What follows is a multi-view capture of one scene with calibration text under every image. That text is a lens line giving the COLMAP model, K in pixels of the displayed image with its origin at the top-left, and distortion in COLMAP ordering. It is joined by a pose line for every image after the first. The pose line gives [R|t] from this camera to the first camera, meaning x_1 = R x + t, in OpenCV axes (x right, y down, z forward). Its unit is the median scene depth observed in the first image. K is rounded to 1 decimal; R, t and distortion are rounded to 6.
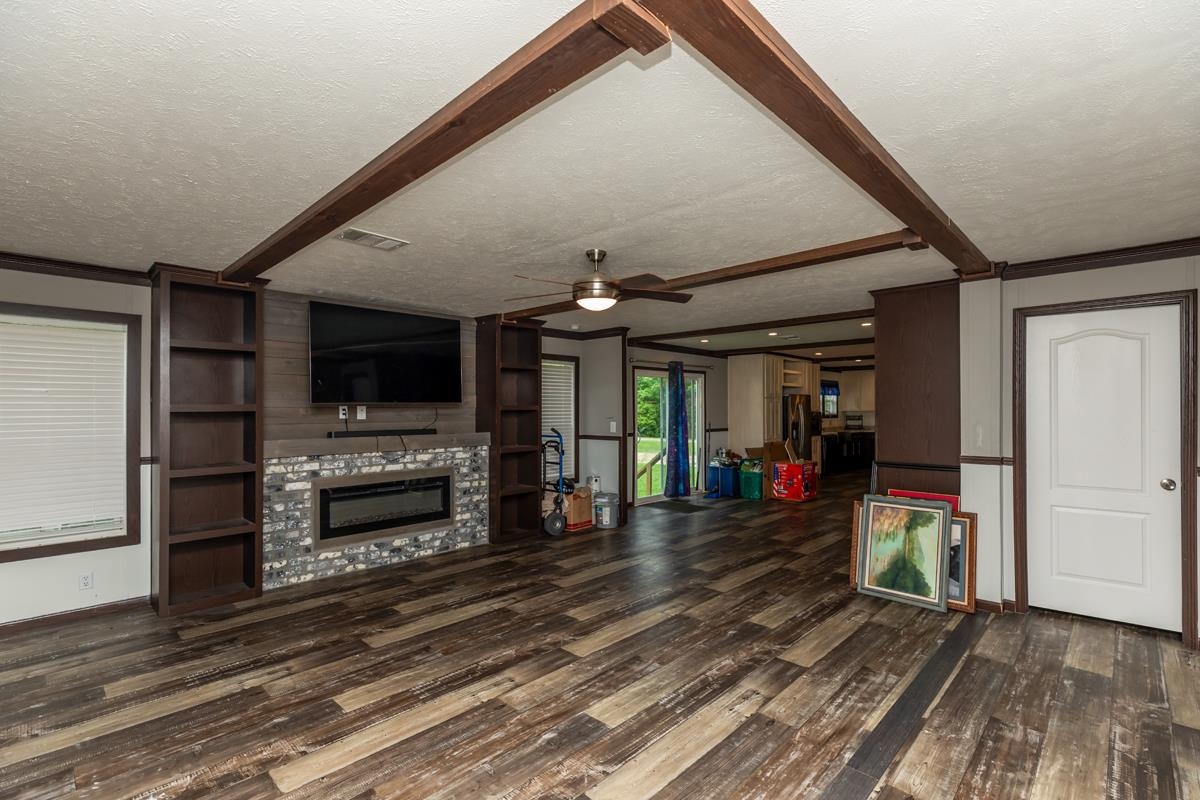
lens RADIAL K [[546.9, 0, 562.0], [0, 546.9, 399.5], [0, 0, 1]] dist [0.011110, -0.001113]
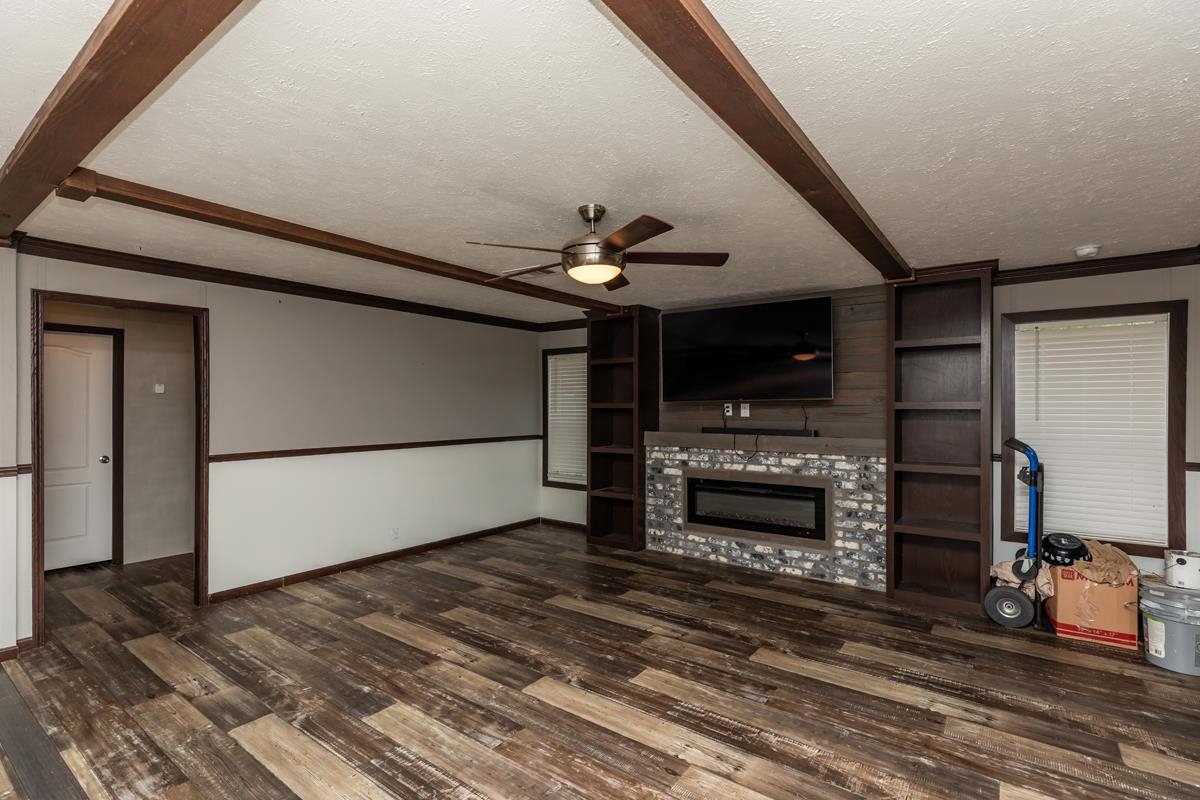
lens RADIAL K [[546.9, 0, 659.9], [0, 546.9, 406.6], [0, 0, 1]] dist [0.011110, -0.001113]
pose [[0.210135, 0.006997, -0.977647, 0.664215], [0.018196, 0.999773, 0.011067, 0.004909], [0.977503, -0.020115, 0.209960, 0.733080]]
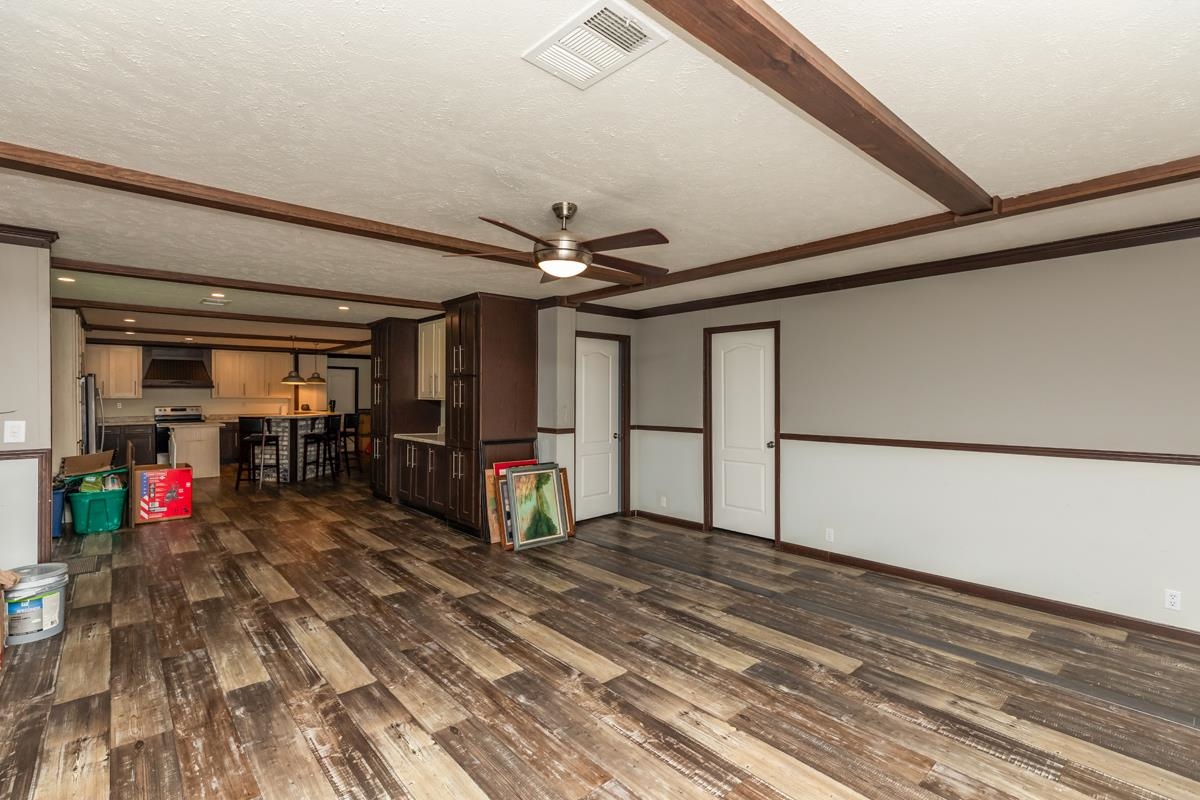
lens RADIAL K [[546.9, 0, 649.2], [0, 546.9, 403.9], [0, 0, 1]] dist [0.011110, -0.001113]
pose [[0.014853, -0.015784, 0.999765, -0.603063], [-0.017456, 0.999719, 0.016043, 0.011201], [-0.999737, -0.017690, 0.014573, 0.675337]]
